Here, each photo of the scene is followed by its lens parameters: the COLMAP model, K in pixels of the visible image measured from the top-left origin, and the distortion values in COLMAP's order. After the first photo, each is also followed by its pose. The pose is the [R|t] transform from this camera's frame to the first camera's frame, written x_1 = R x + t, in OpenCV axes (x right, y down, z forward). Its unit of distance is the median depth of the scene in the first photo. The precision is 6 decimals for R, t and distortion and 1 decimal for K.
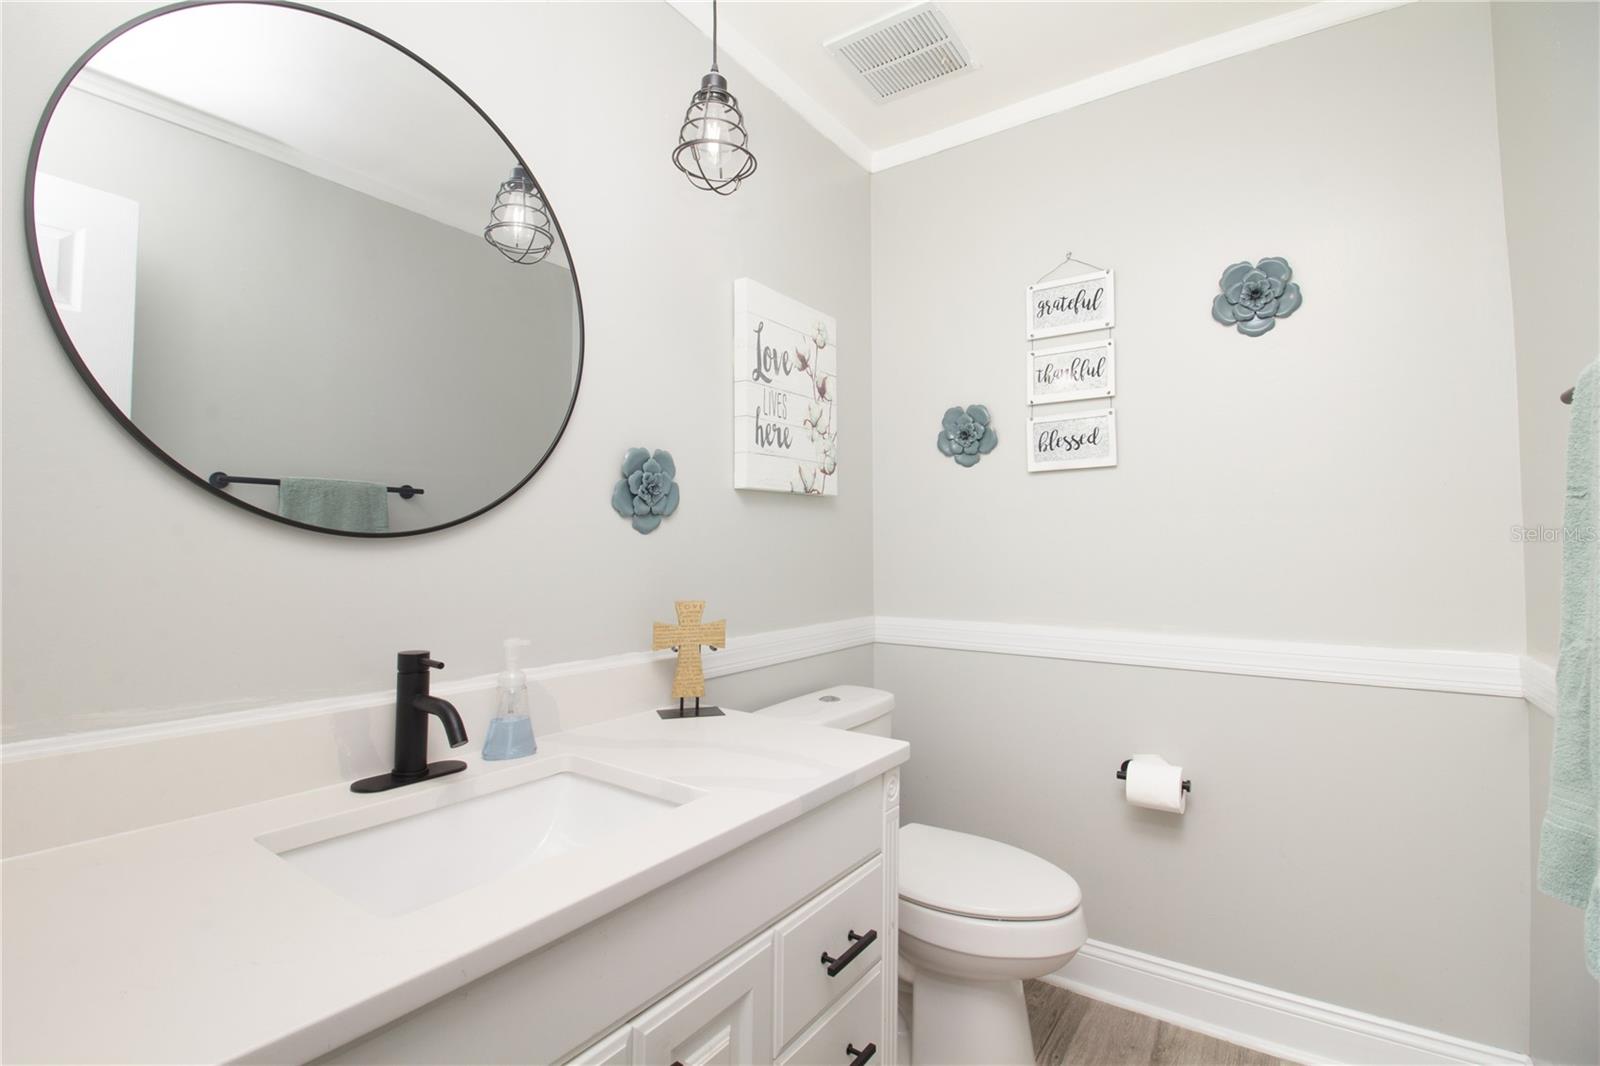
lens RADIAL K [[743.1, 0, 797.0], [0, 743.1, 517.9], [0, 0, 1]] dist [0.003373, -0.013675]
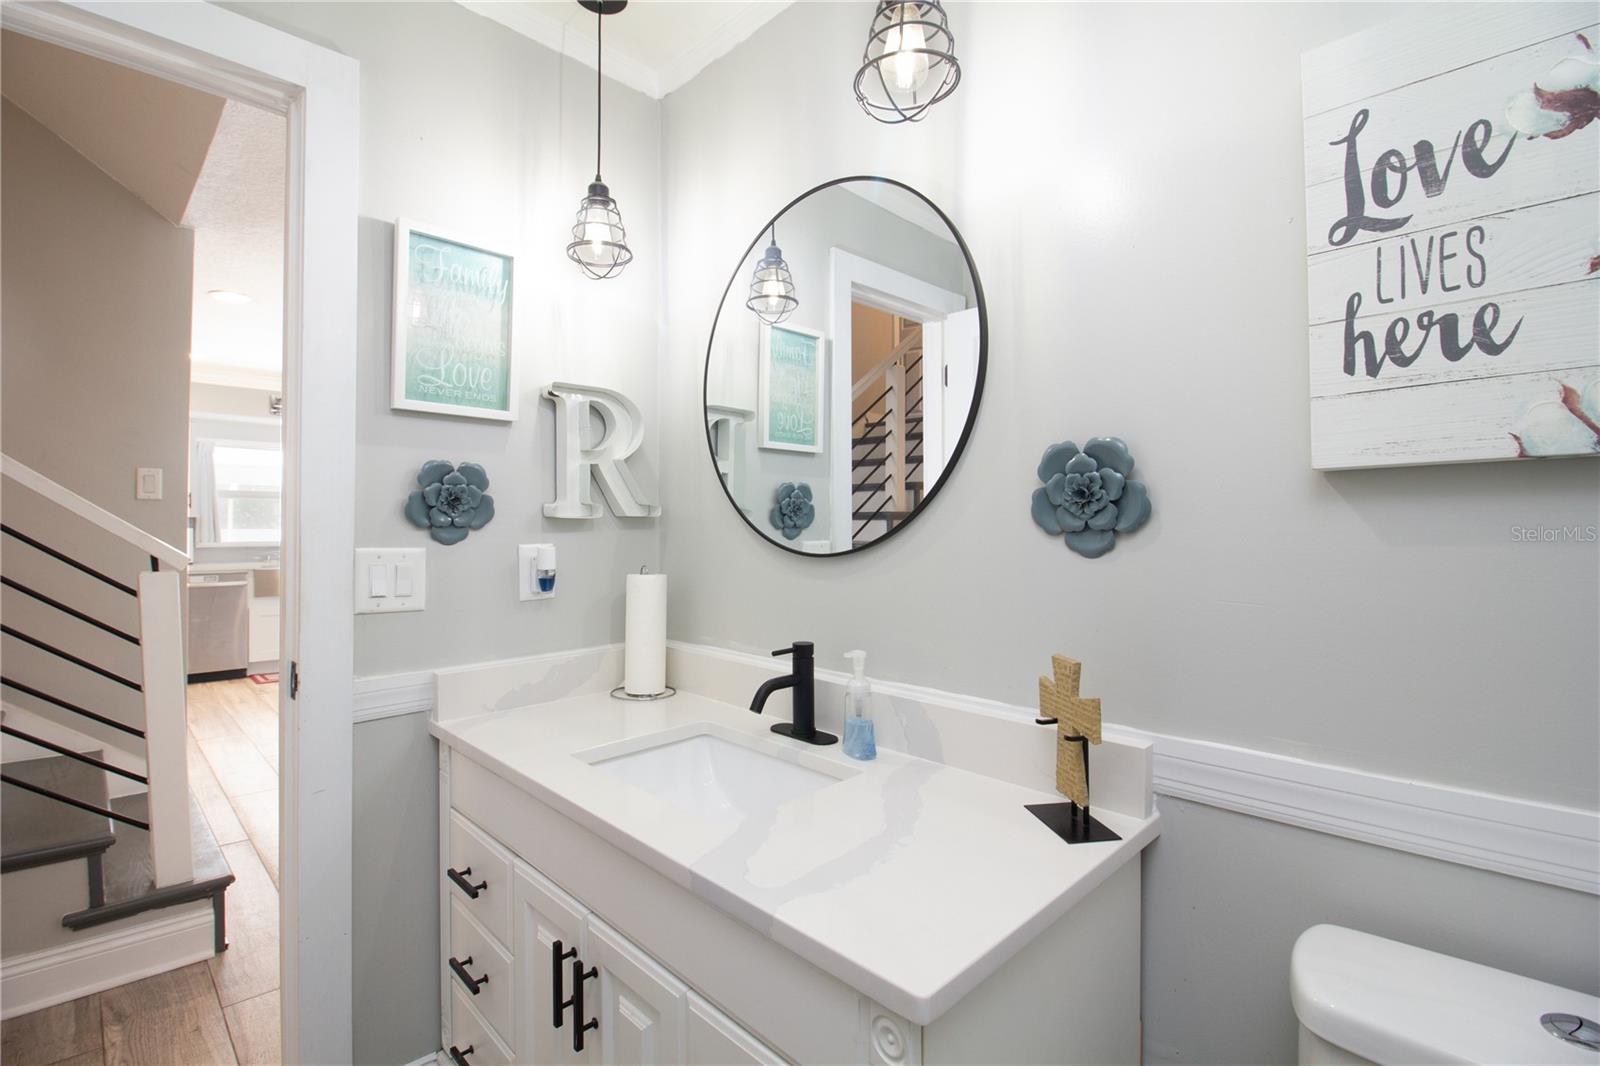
lens RADIAL K [[743.1, 0, 797.0], [0, 743.1, 517.9], [0, 0, 1]] dist [0.003373, -0.013675]
pose [[-0.192991, -0.015992, -0.981070, 0.477424], [0.037684, 0.999009, -0.023697, -0.009151], [0.980477, -0.041544, -0.192197, 0.733691]]
